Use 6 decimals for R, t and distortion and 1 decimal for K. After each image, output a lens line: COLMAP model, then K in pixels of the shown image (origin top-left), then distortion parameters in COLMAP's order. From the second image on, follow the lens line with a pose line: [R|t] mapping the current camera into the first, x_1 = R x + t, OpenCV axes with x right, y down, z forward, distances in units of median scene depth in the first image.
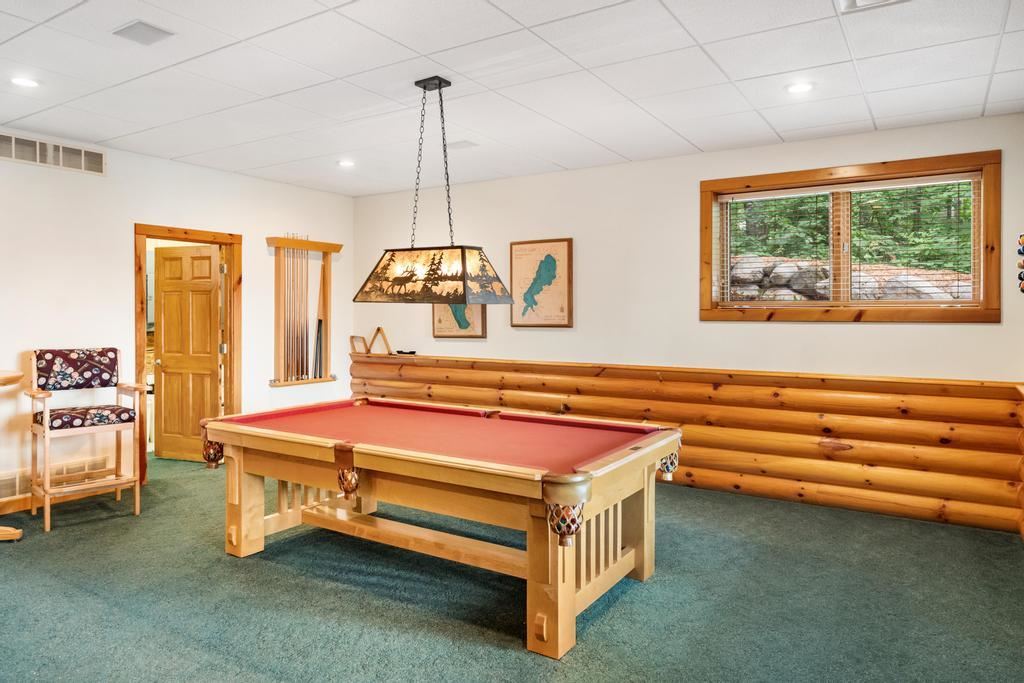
lens RADIAL K [[671.9, 0, 511.9], [0, 671.9, 337.4], [0, 0, 1]] dist [-0.002220, 0.000122]
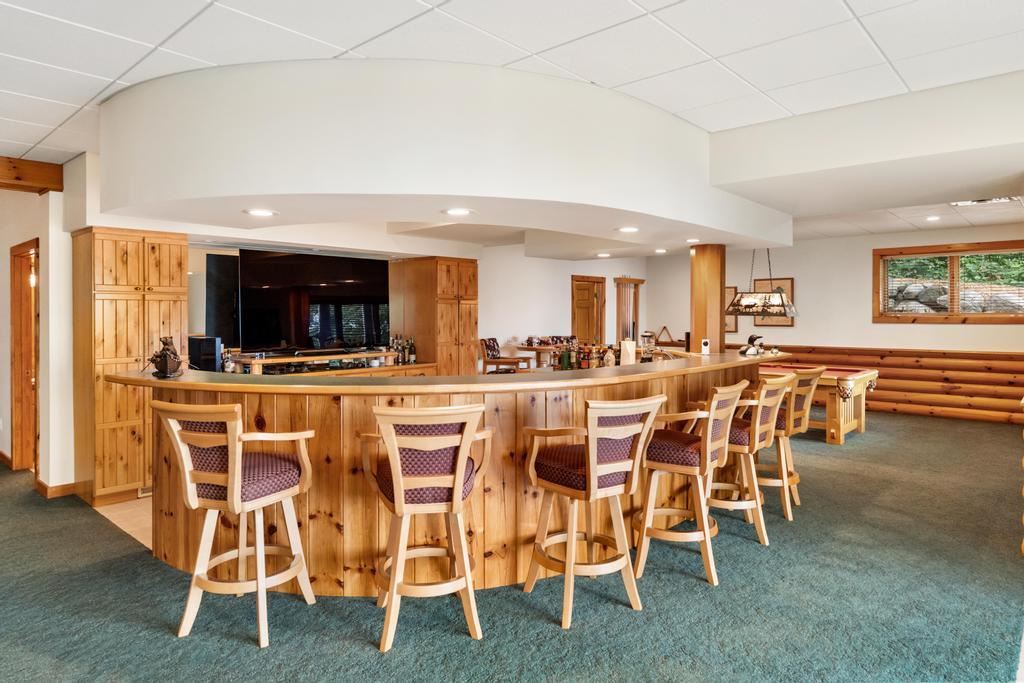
lens RADIAL K [[627.6, 0, 511.7], [0, 627.6, 333.6], [0, 0, 1]] dist [0.002918, -0.000266]
pose [[0.986475, 0.003715, -0.163871, -0.435593], [-0.004725, 0.999972, -0.005771, 0.020065], [0.163845, 0.006467, 0.986465, -0.919871]]
